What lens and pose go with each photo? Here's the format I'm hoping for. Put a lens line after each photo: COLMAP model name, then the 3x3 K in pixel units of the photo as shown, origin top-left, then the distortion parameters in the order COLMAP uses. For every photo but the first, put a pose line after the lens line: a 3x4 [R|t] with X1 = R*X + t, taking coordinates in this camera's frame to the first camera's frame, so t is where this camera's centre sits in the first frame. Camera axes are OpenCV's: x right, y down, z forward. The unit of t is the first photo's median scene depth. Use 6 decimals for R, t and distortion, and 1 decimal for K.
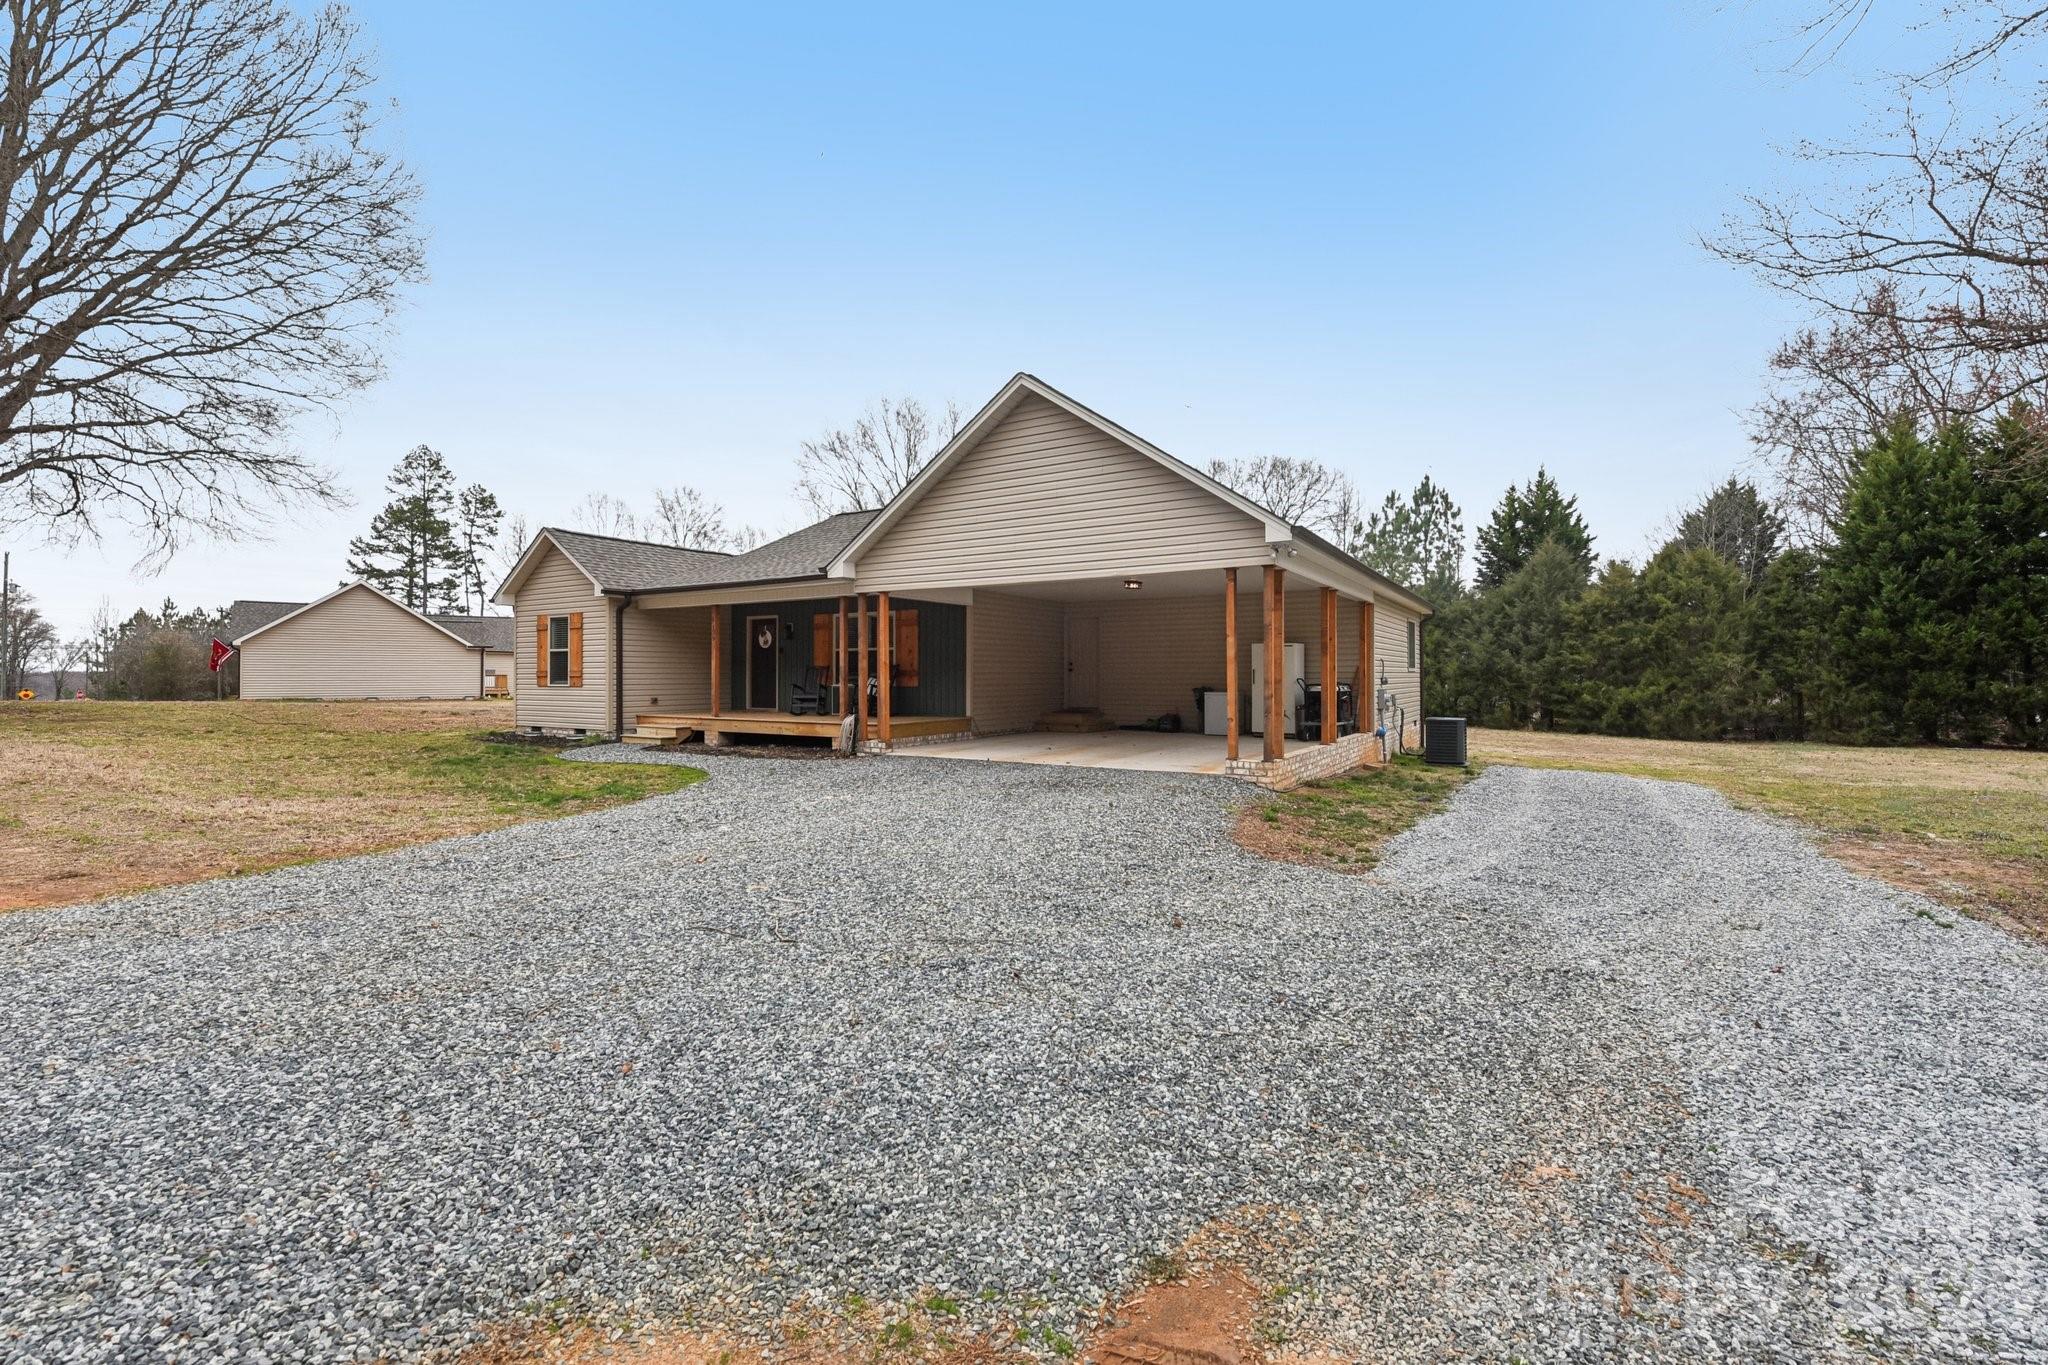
lens RADIAL K [[873.0, 0, 1028.6], [0, 873.0, 673.1], [0, 0, 1]] dist [-0.002372, -0.000005]
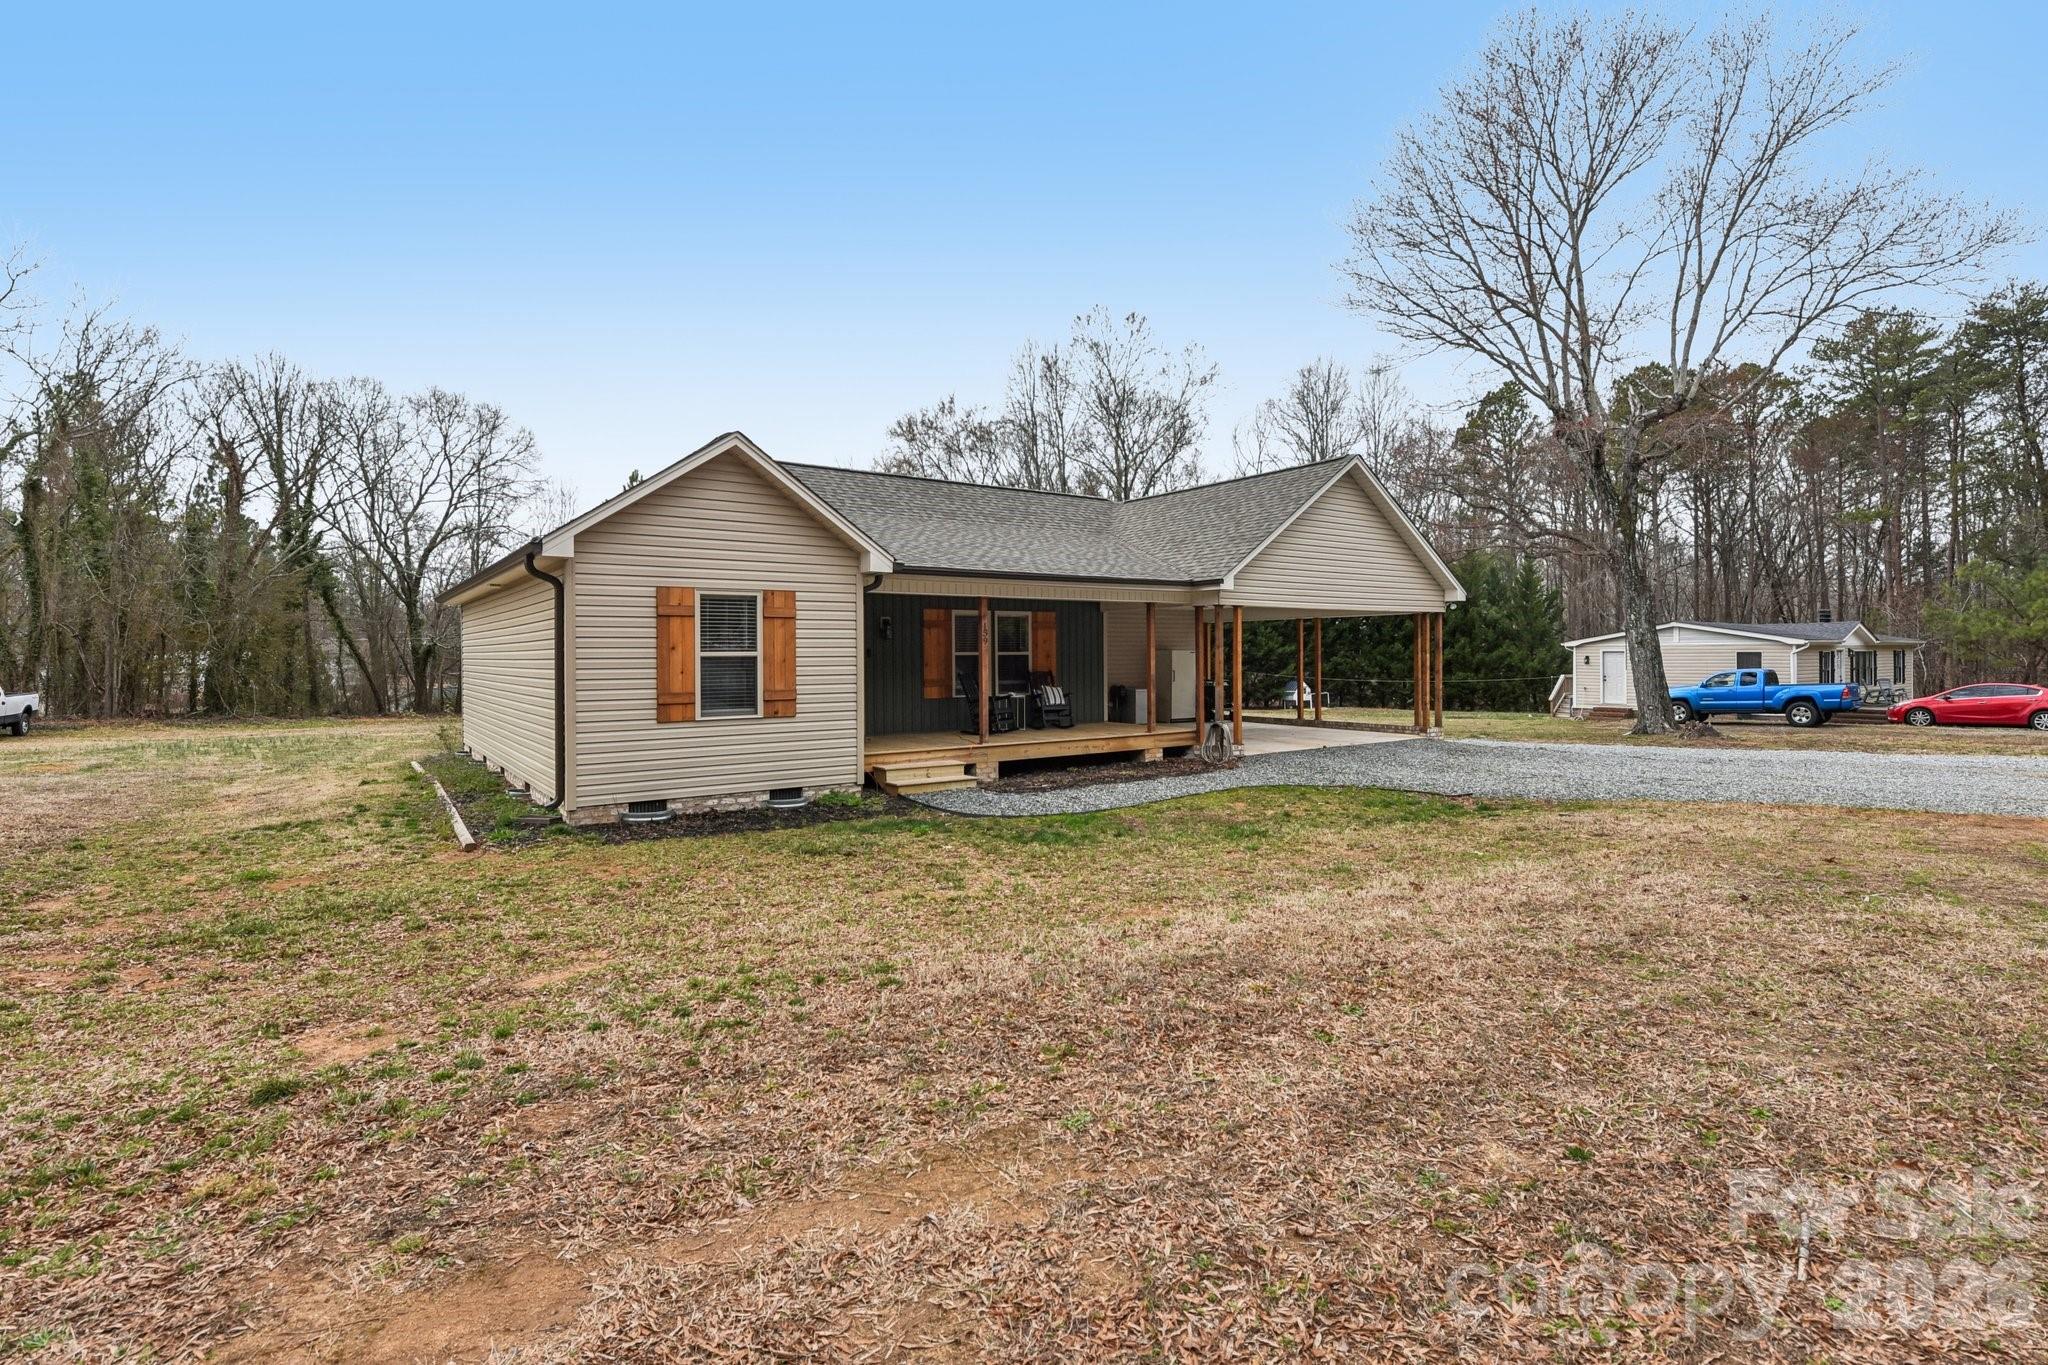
lens RADIAL K [[986.4, 0, 1025.0], [0, 986.4, 670.7], [0, 0, 1]] dist [0.003345, 0.000075]
pose [[0.386436, -0.016306, 0.922172, -1.250553], [0.006639, 0.999867, 0.014897, -0.028835], [-0.922292, 0.000366, 0.386493, 0.696906]]
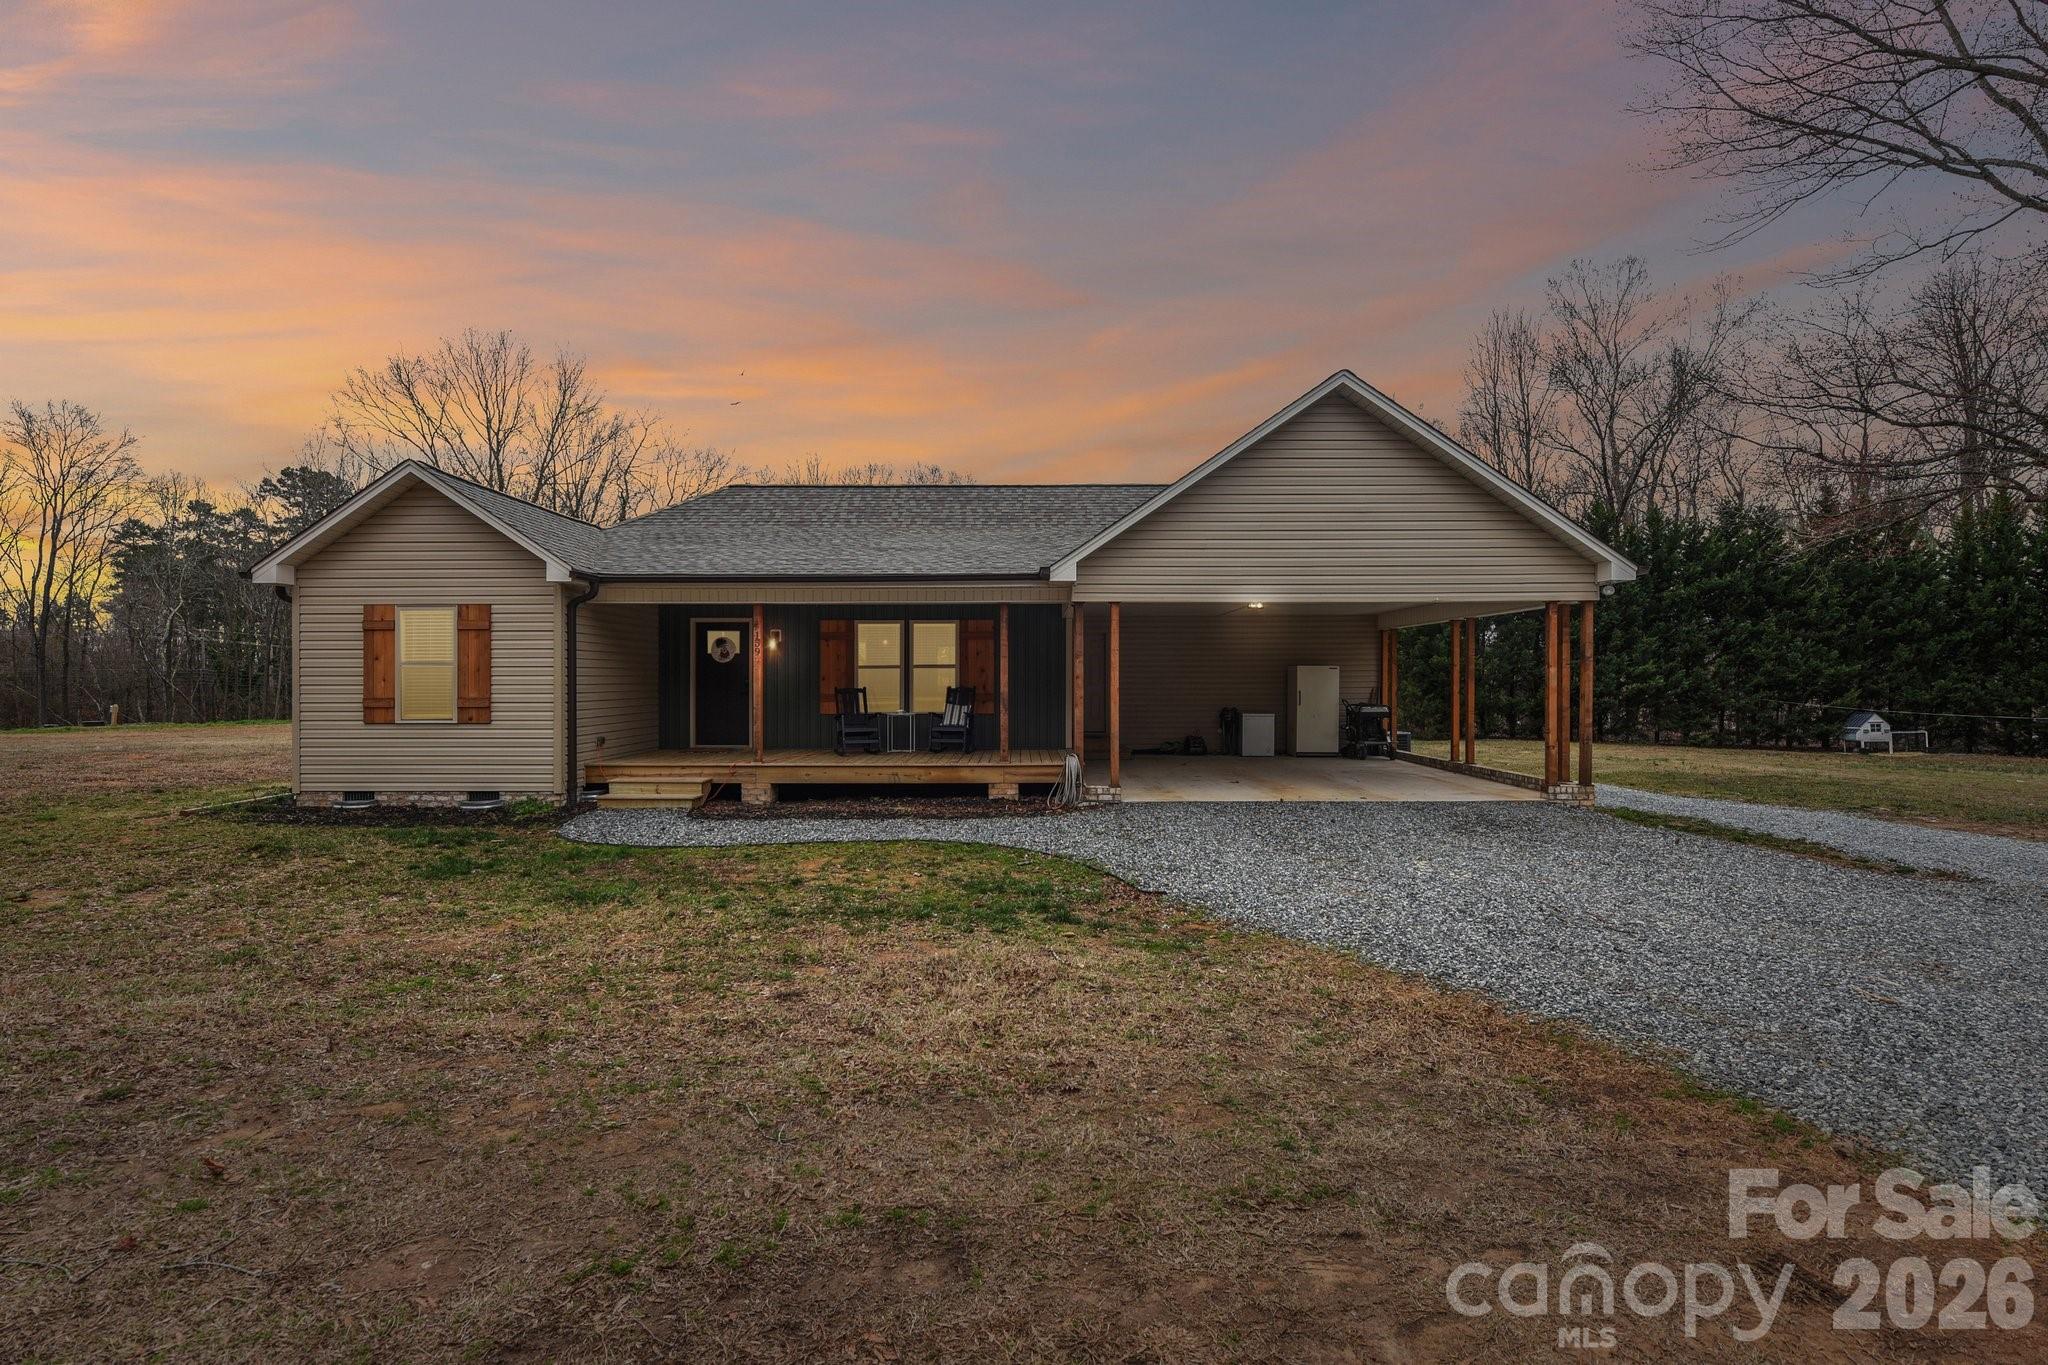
lens RADIAL K [[904.0, 0, 1020.6], [0, 904.0, 687.9], [0, 0, 1]] dist [-0.003463, 0.000225]
pose [[0.855539, -0.004116, 0.517722, -0.609758], [0.000350, 0.999973, 0.007371, -0.017100], [-0.517738, -0.006125, 0.855517, 0.293532]]
